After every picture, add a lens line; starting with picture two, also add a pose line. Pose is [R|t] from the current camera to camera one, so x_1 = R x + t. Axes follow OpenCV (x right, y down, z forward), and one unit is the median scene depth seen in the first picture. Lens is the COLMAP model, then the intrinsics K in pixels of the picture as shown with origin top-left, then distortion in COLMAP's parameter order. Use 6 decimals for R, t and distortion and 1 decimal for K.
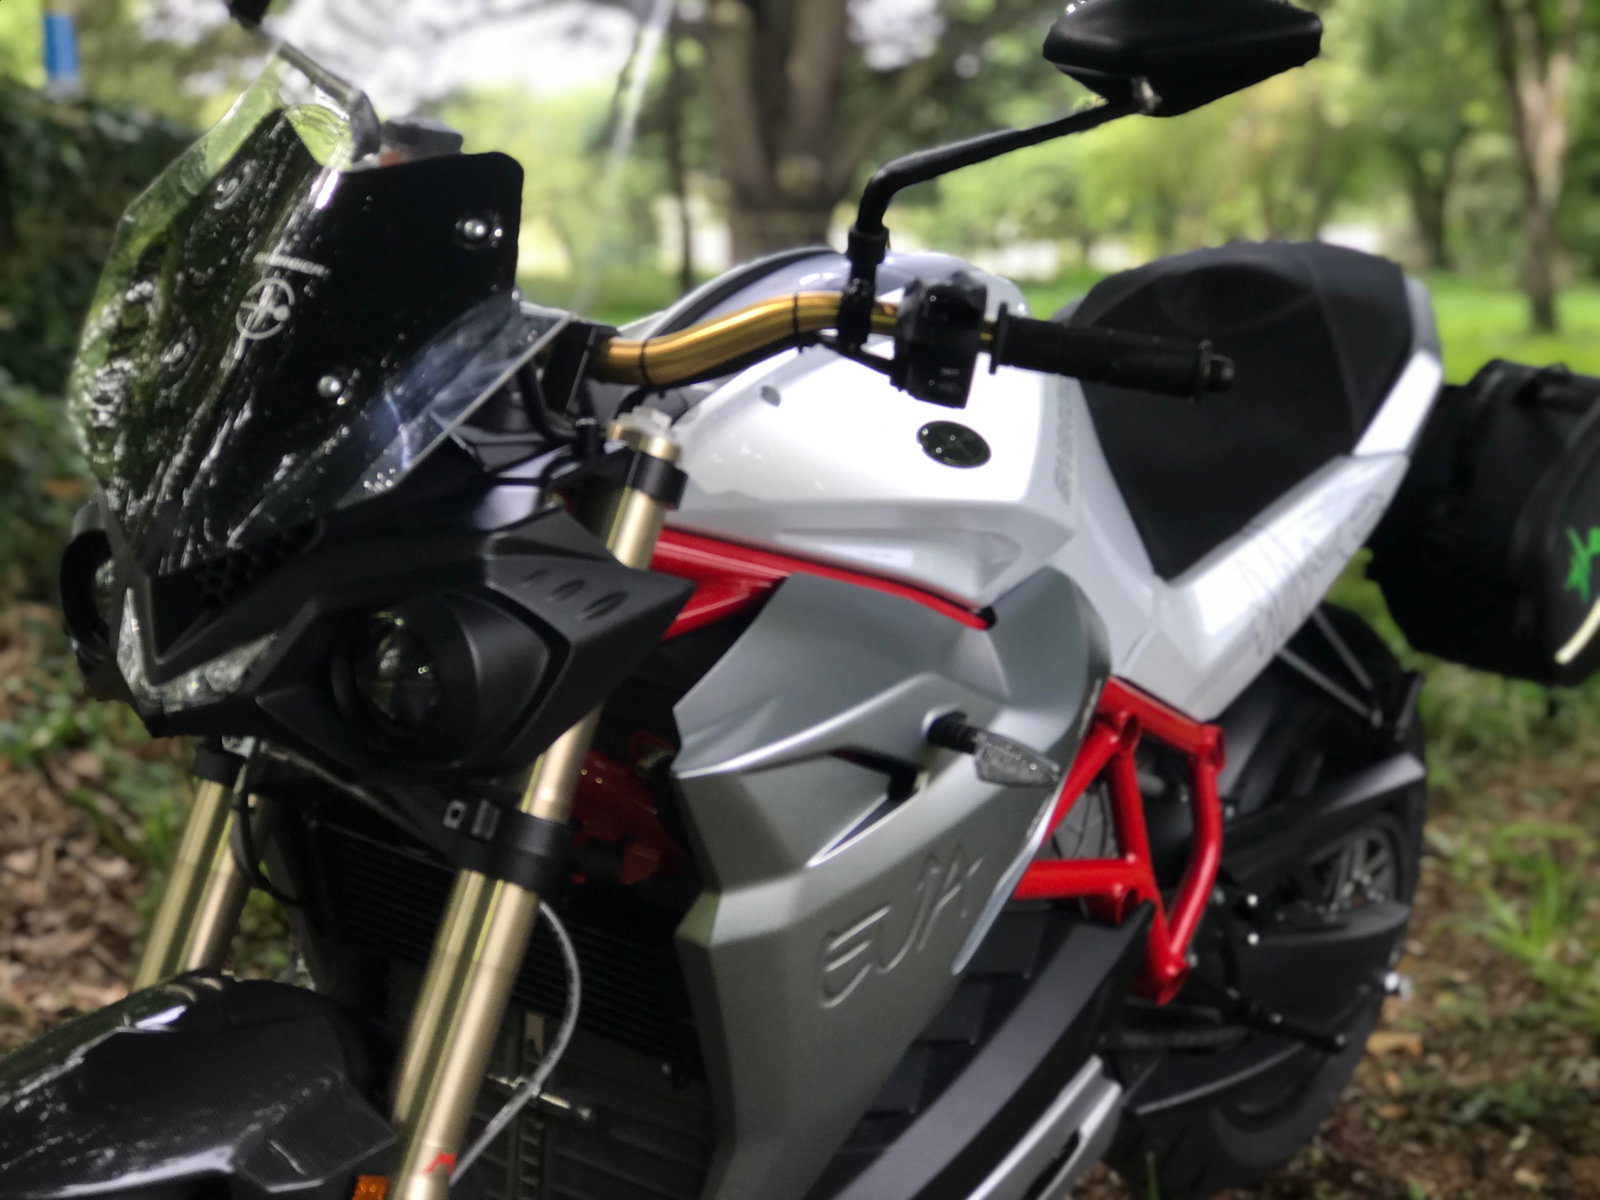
lens RADIAL K [[2632.8, 0, 803.2], [0, 2632.8, 597.6], [0, 0, 1]] dist [-0.141411, 0.000000]
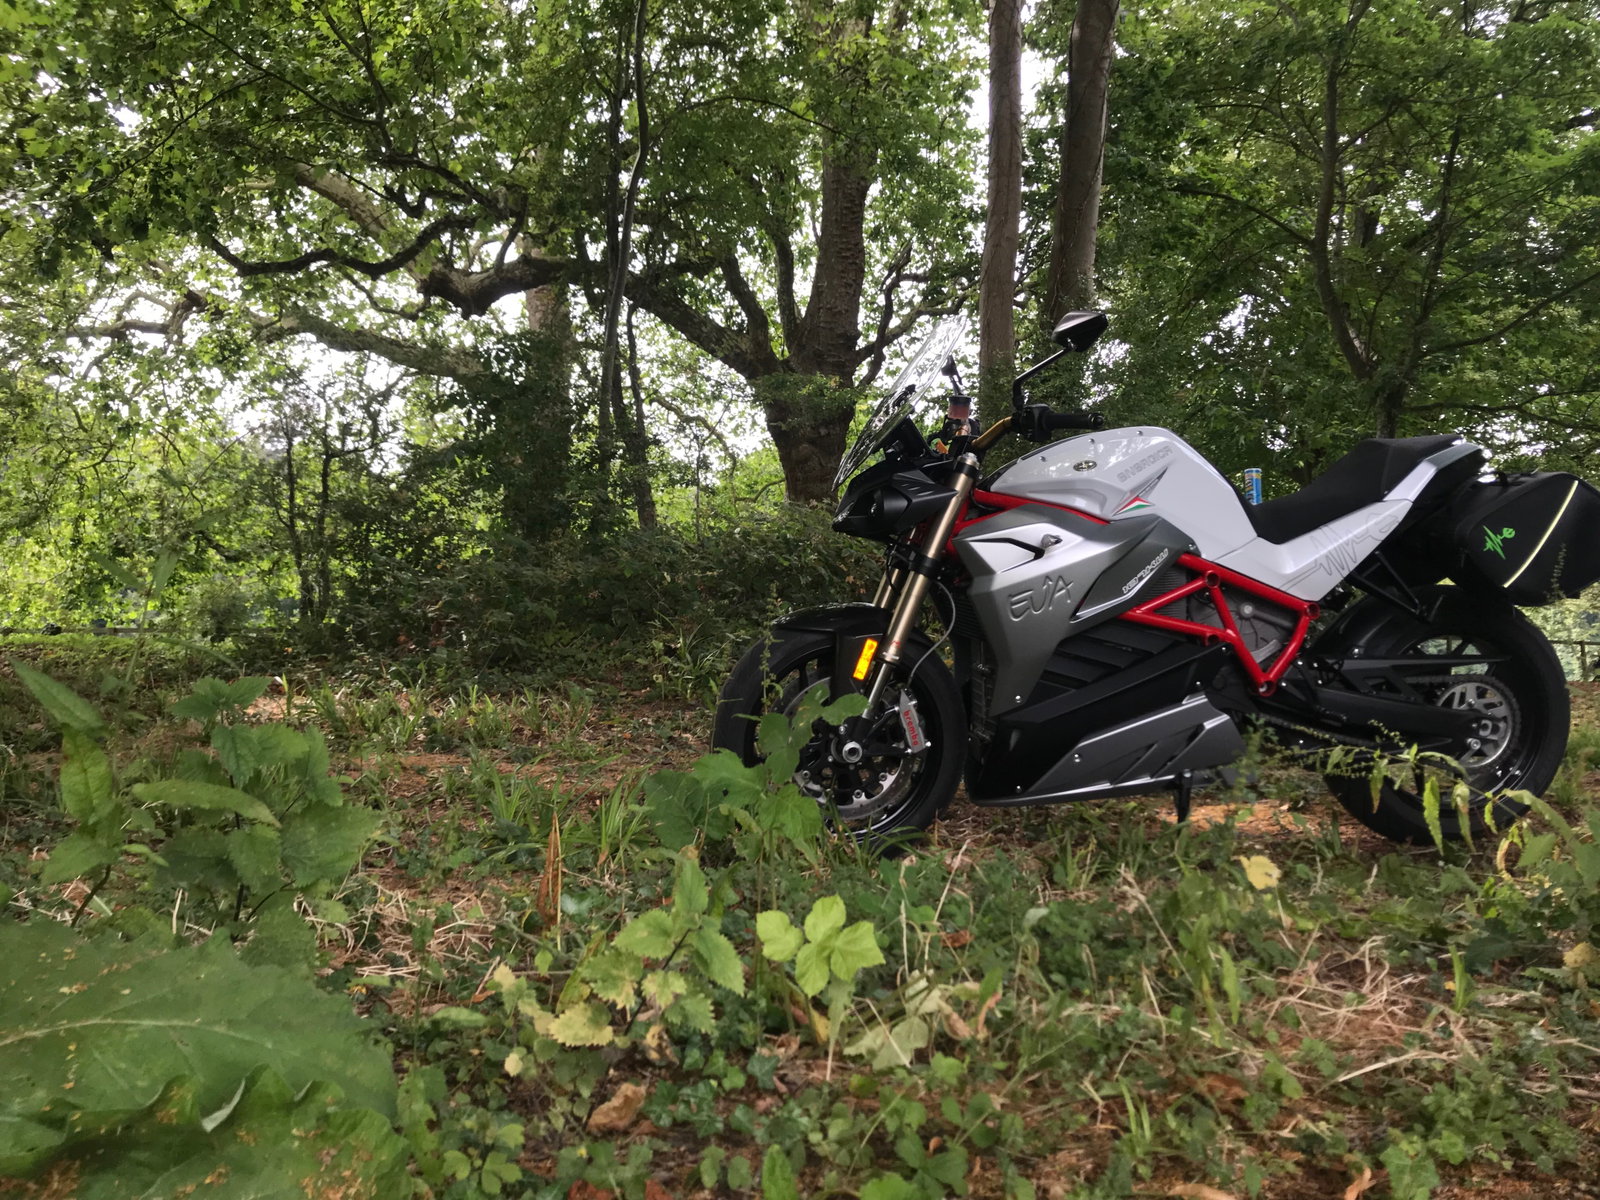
lens RADIAL K [[1300.3, 0, 798.2], [0, 1300.3, 608.4], [0, 0, 1]] dist [0.018265, -0.005265]
pose [[0.685579, -0.038403, -0.726984, 1.097789], [-0.105187, 0.982903, -0.151118, 0.445274], [0.720359, 0.180073, 0.669819, -0.375579]]
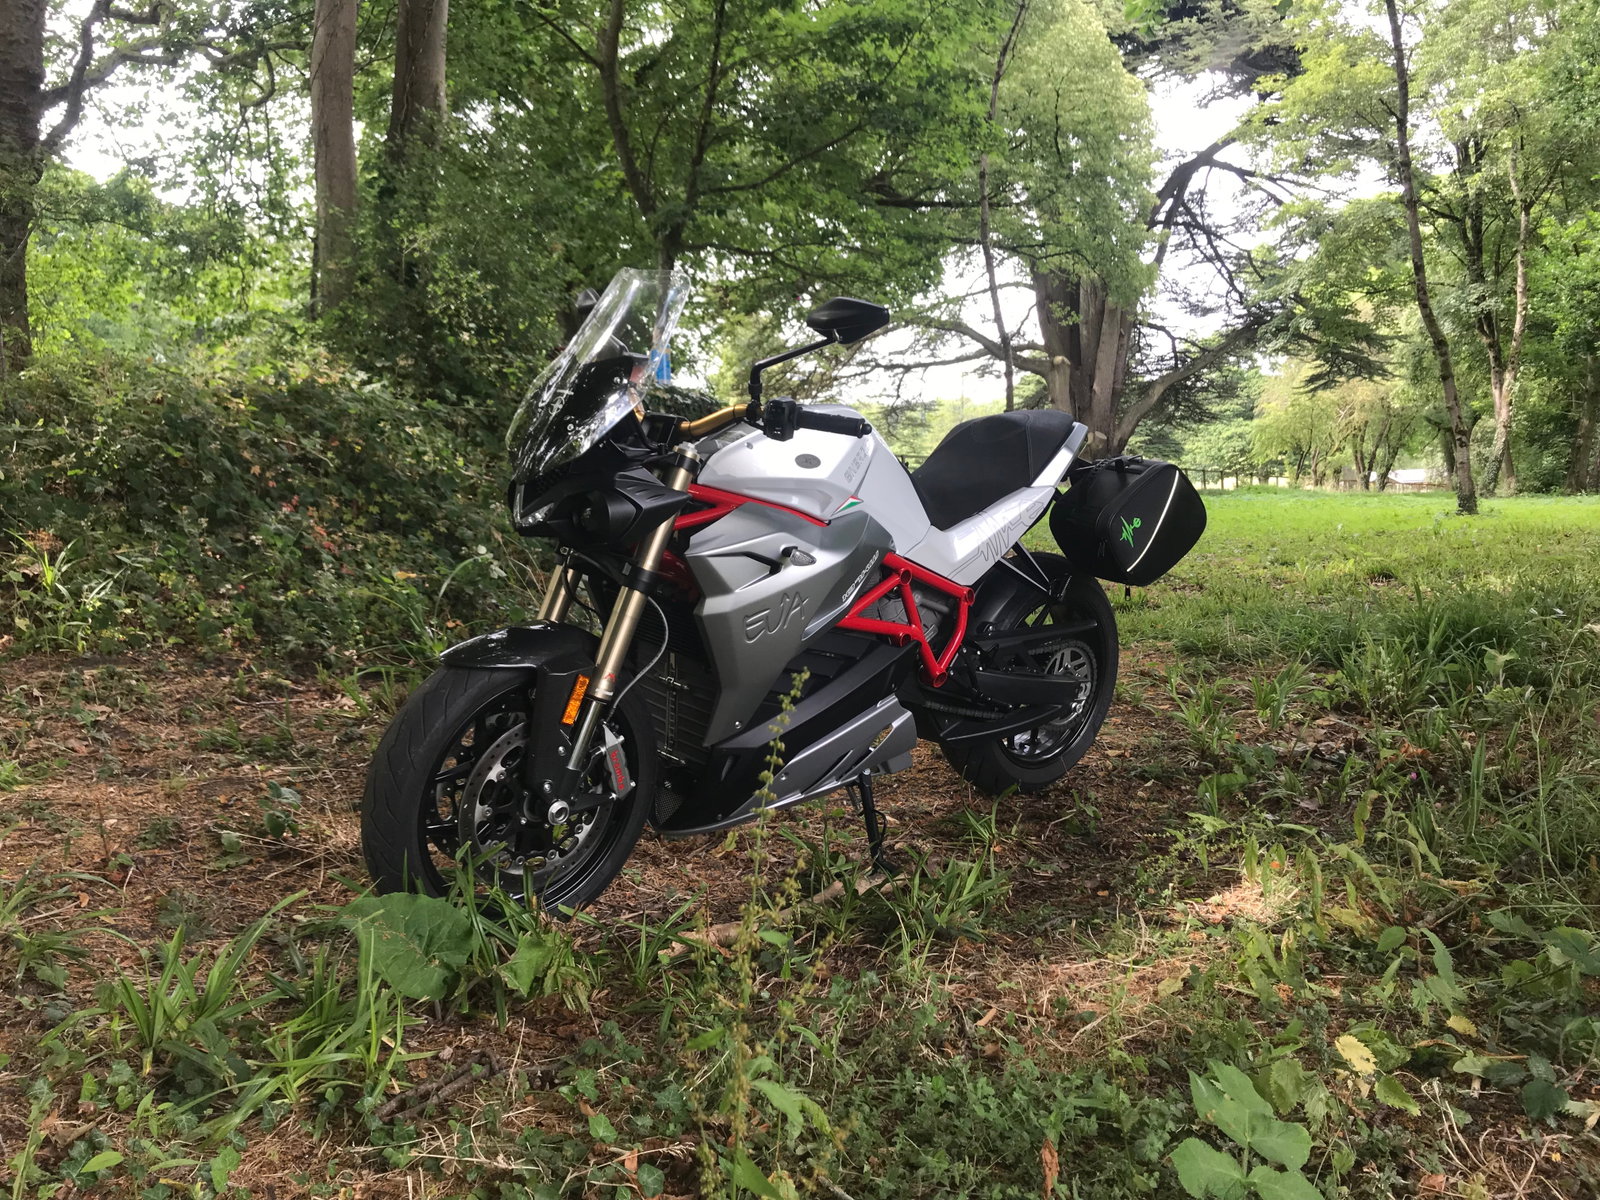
lens RADIAL K [[1300.3, 0, 797.0], [0, 1300.3, 595.3], [0, 0, 1]] dist [0.018265, -0.005265]
pose [[0.974656, 0.015512, -0.223171, 0.408193], [-0.024983, 0.998900, -0.039678, 0.164371], [0.222310, 0.044248, 0.973971, -0.459673]]
